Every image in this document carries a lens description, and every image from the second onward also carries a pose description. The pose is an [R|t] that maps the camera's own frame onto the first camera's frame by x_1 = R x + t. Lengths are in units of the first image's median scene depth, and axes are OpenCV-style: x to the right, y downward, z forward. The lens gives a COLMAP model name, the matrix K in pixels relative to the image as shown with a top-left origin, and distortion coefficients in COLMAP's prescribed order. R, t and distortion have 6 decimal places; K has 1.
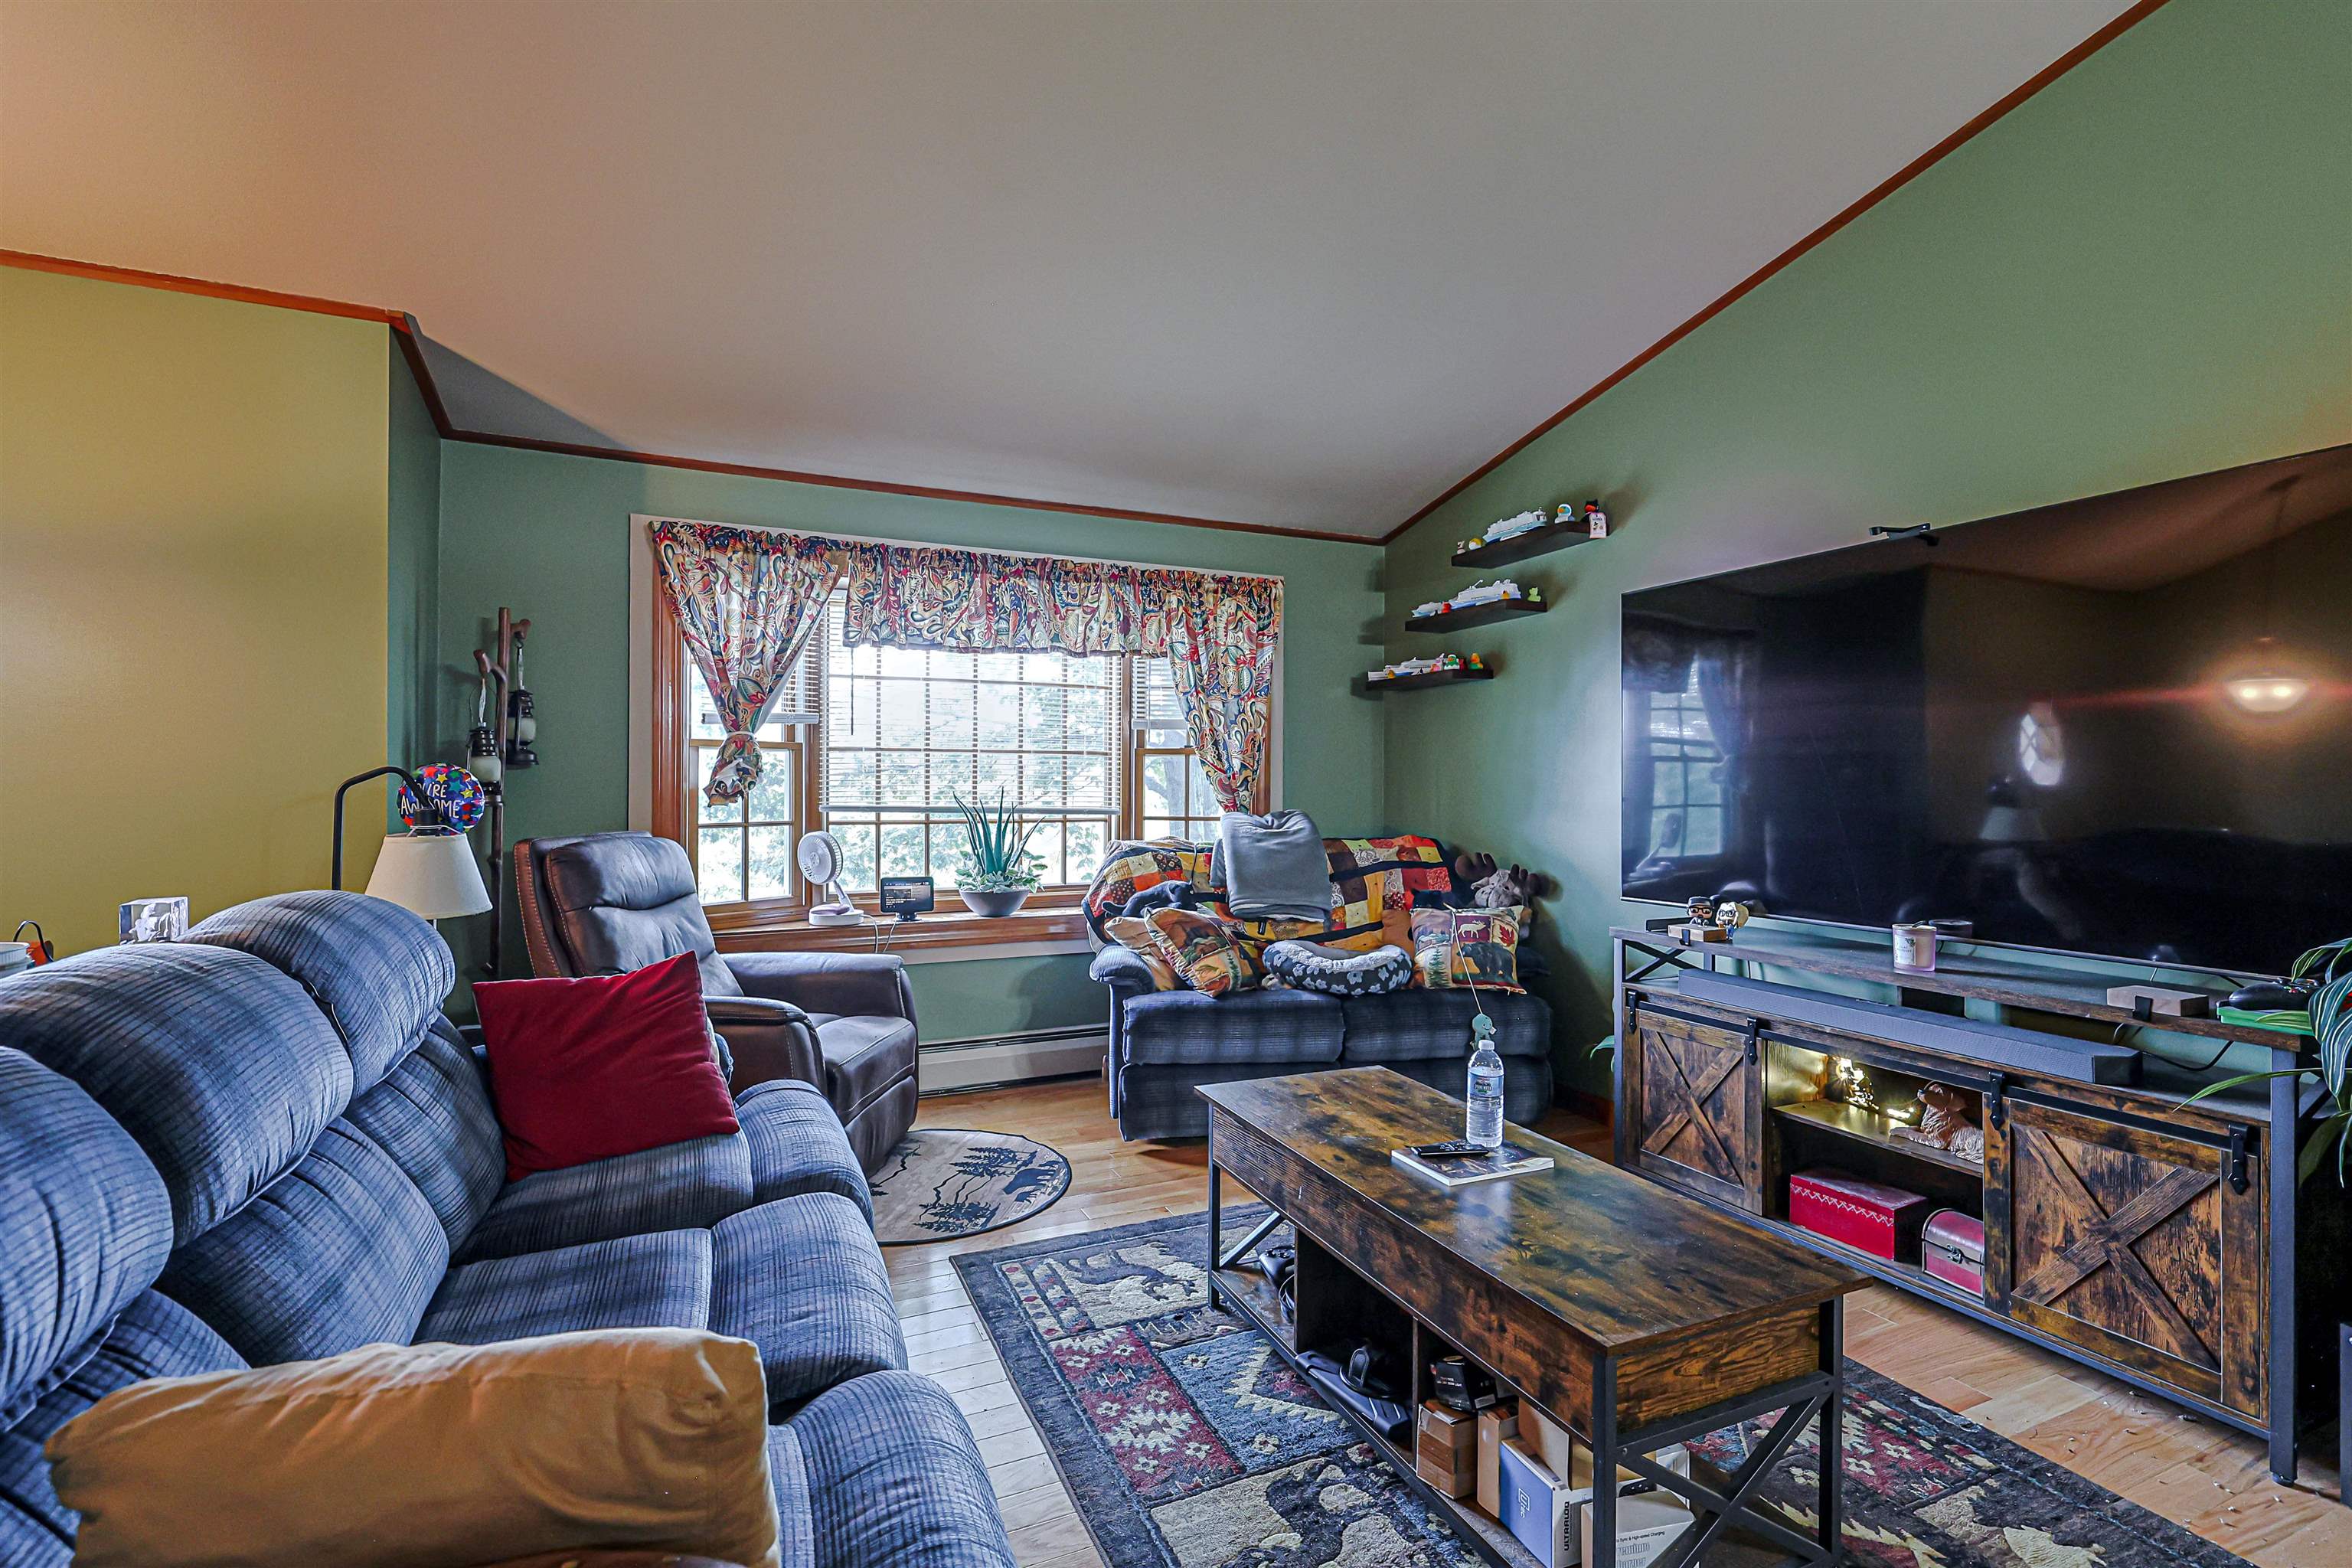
lens RADIAL K [[1045.3, 0, 1176.0], [0, 1045.3, 784.0], [0, 0, 1]] dist [-0.001437, -0.000224]
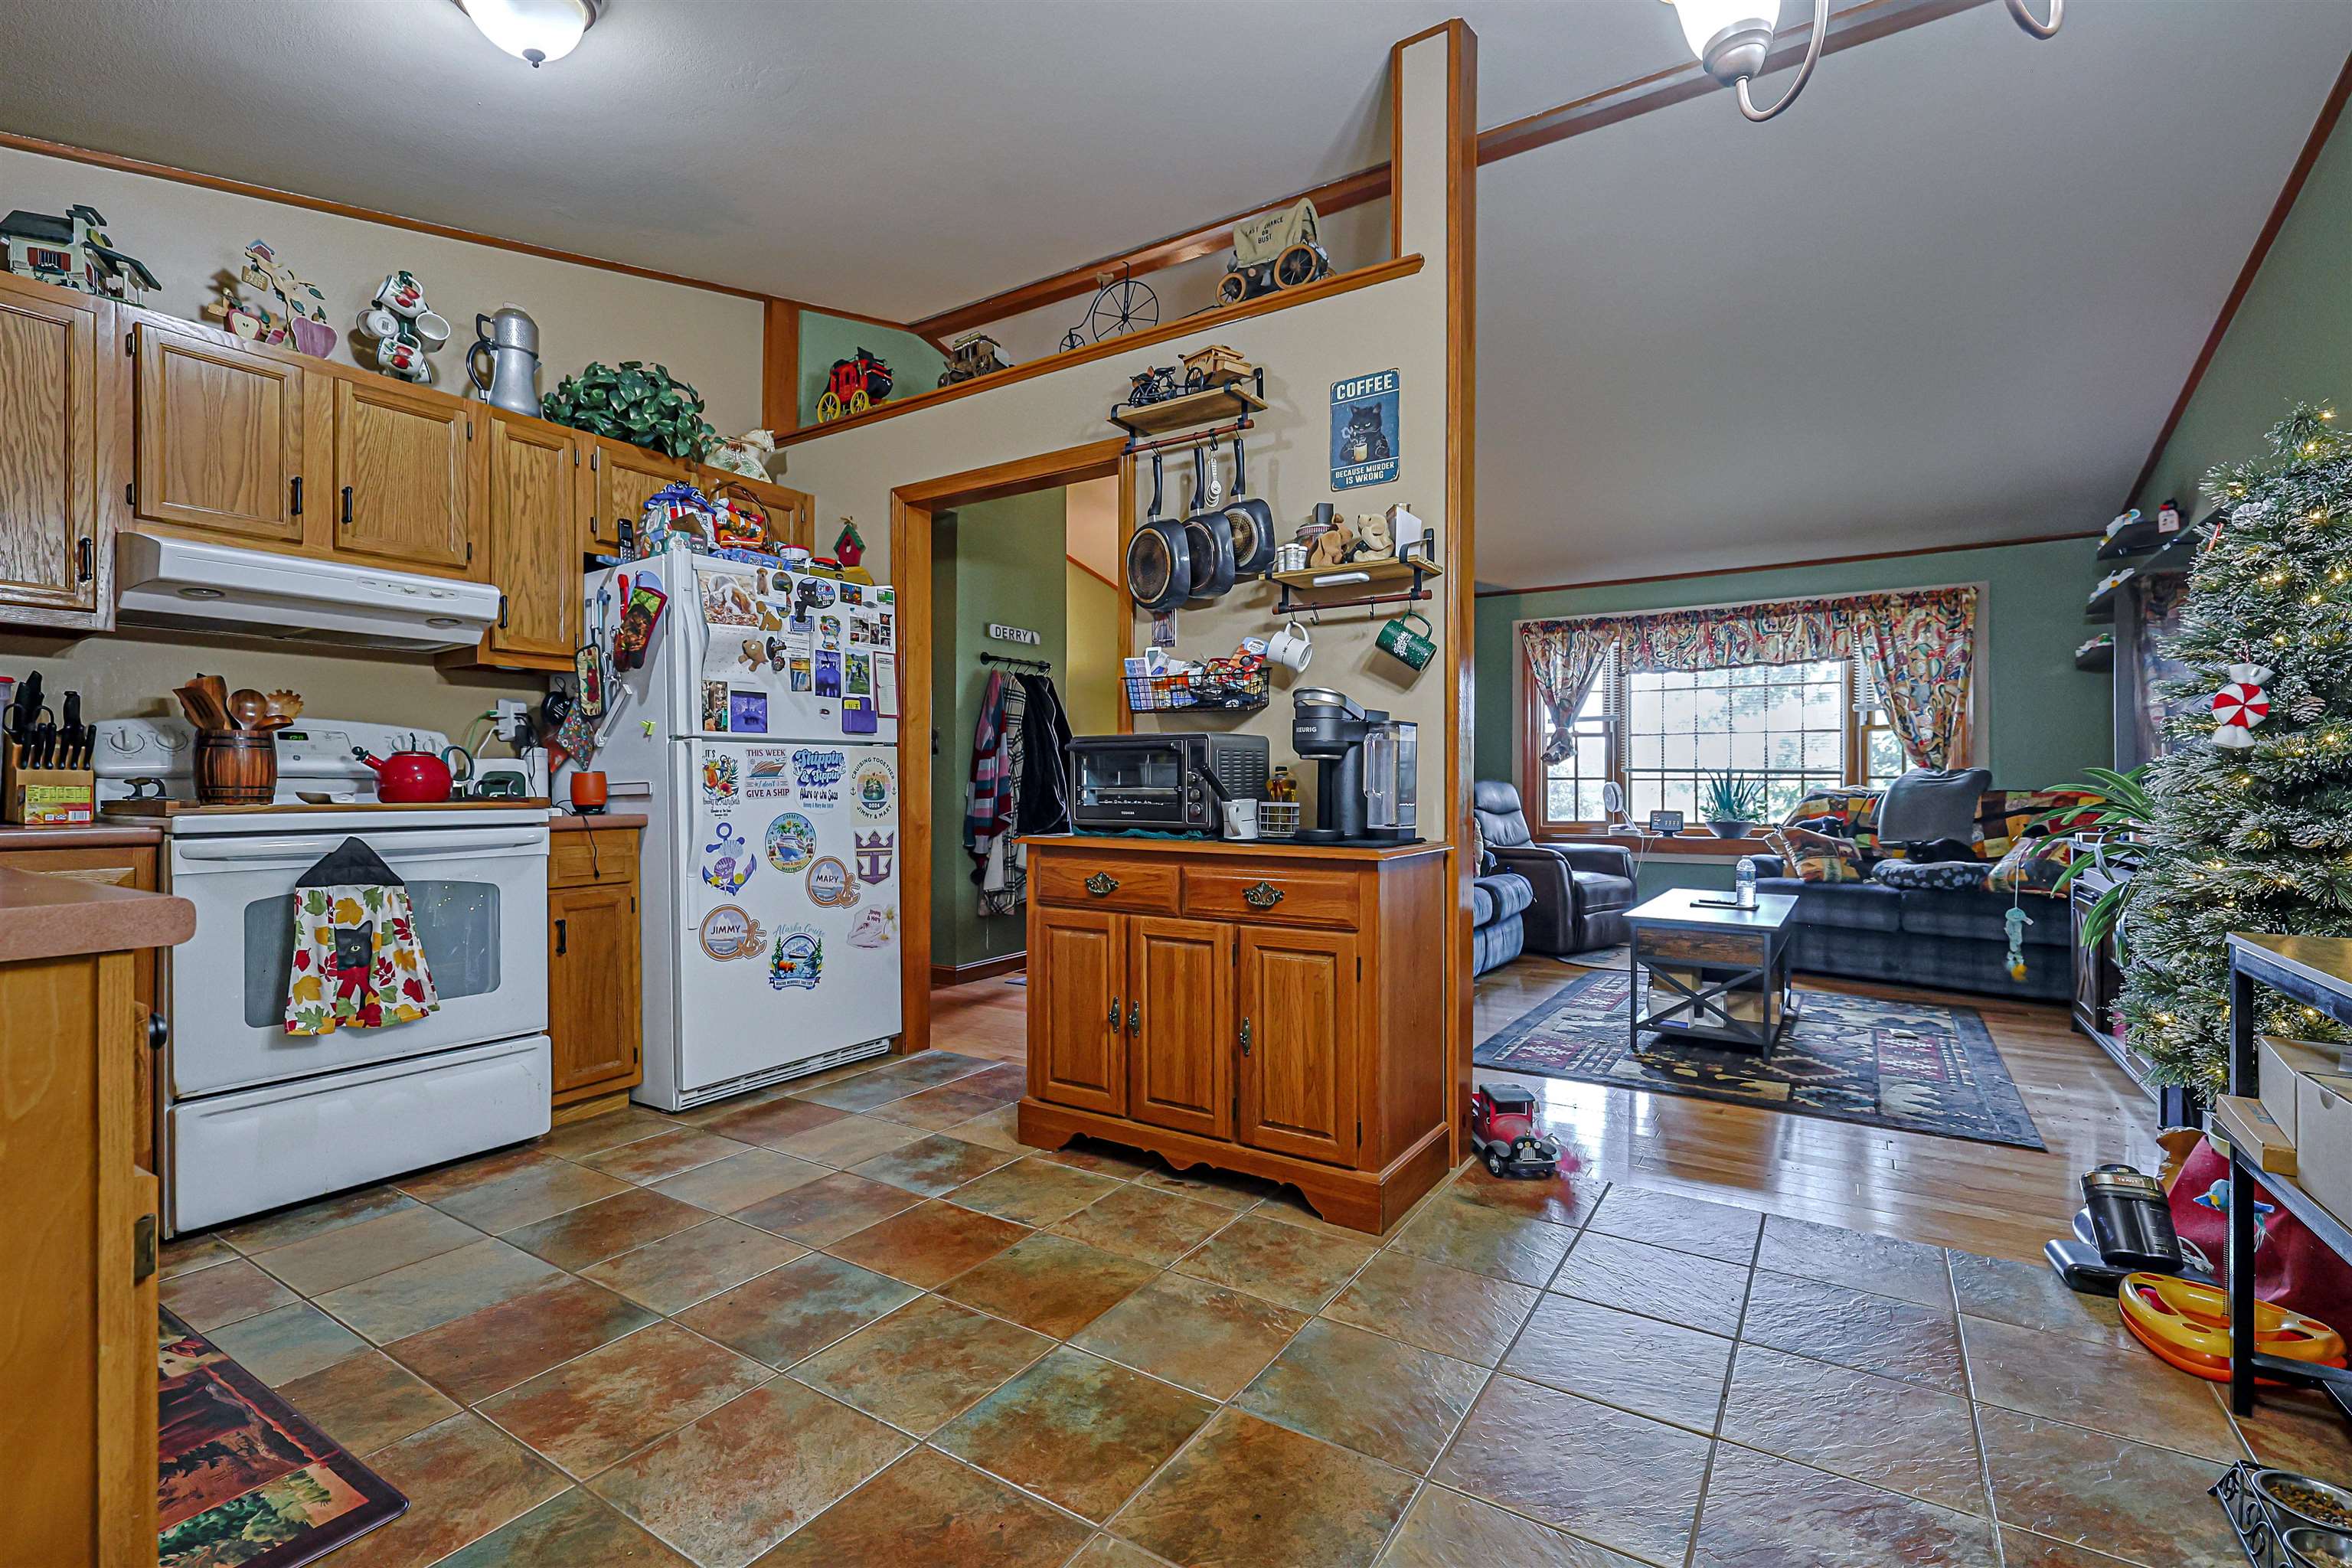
lens RADIAL K [[1057.7, 0, 1179.4], [0, 1057.7, 782.8], [0, 0, 1]] dist [0.001450, 0.000028]
pose [[0.543949, -0.006794, -0.839091, 0.783132], [0.001557, 0.999974, -0.007088, 0.060037], [0.839117, 0.002549, 0.543945, -0.597542]]
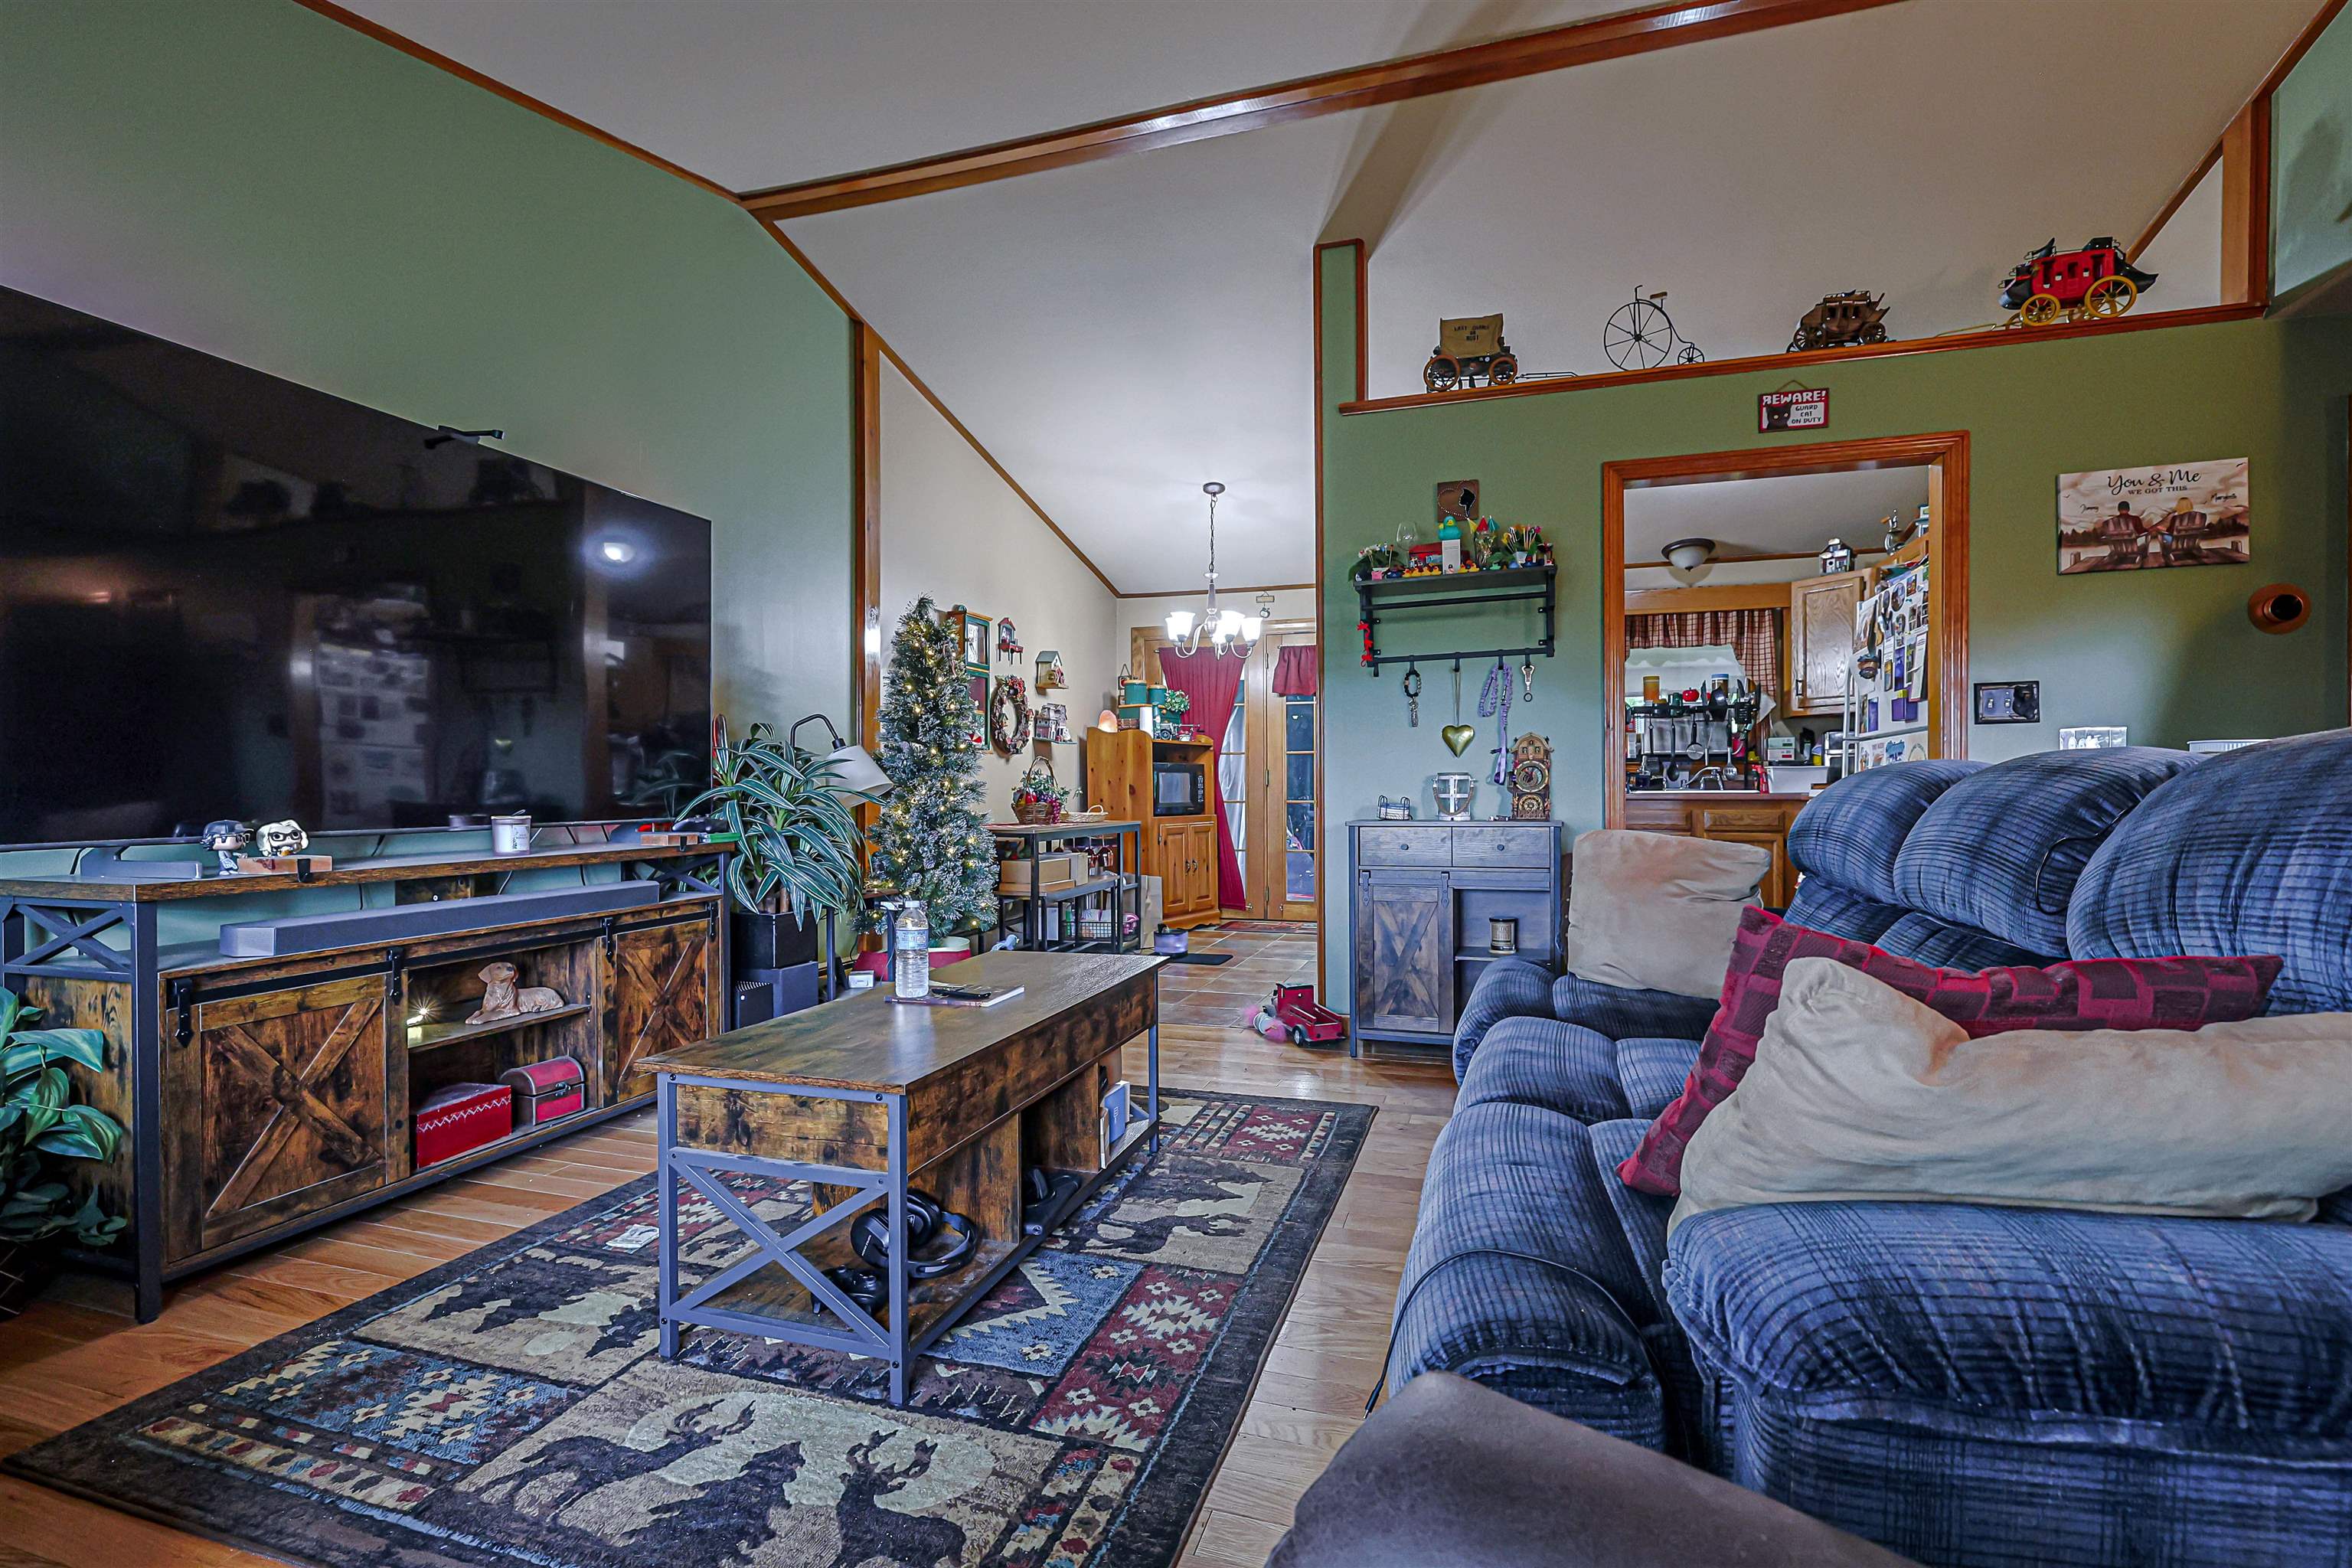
lens RADIAL K [[1048.2, 0, 1178.7], [0, 1048.2, 794.7], [0, 0, 1]] dist [-0.000348, -0.000440]
pose [[-0.741841, -0.006372, 0.670546, -0.340542], [-0.000102, 0.999956, 0.009390, 0.066897], [-0.670576, 0.006898, -0.741809, 0.865562]]
